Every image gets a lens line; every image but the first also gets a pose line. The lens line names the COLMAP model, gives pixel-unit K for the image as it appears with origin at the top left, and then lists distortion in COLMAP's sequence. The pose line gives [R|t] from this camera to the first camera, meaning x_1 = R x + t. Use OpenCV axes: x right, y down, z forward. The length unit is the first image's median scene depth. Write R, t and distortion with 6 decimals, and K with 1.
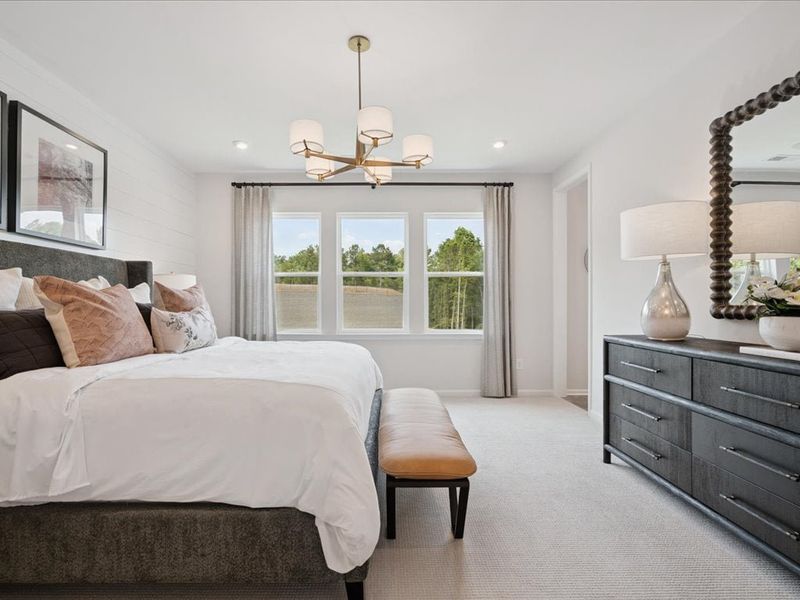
lens RADIAL K [[404.5, 0, 392.5], [0, 404.5, 303.7], [0, 0, 1]] dist [-0.001454, -0.000555]
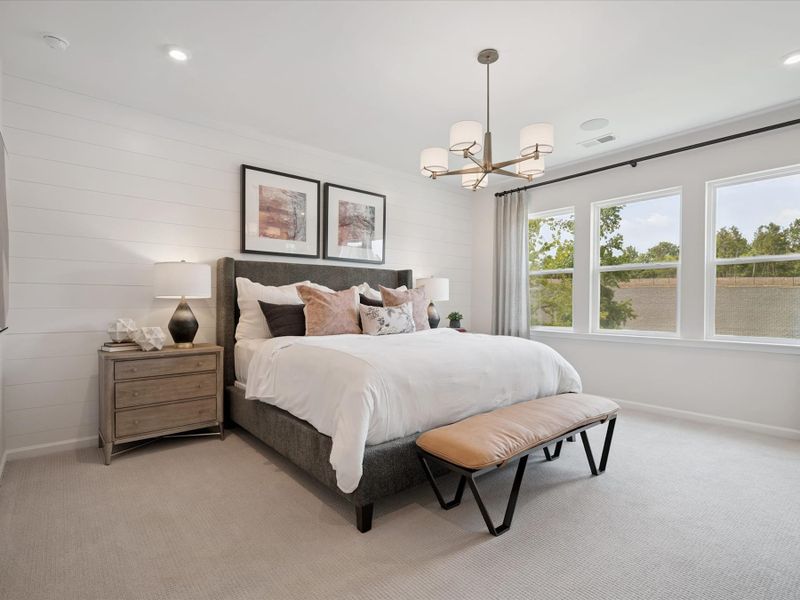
lens RADIAL K [[404.5, 0, 395.9], [0, 404.5, 302.4], [0, 0, 1]] dist [-0.001454, -0.000555]
pose [[0.632673, 0.005057, -0.774403, 0.486821], [-0.002178, 0.999986, 0.004751, -0.001056], [0.774416, -0.001320, 0.632675, 0.114252]]
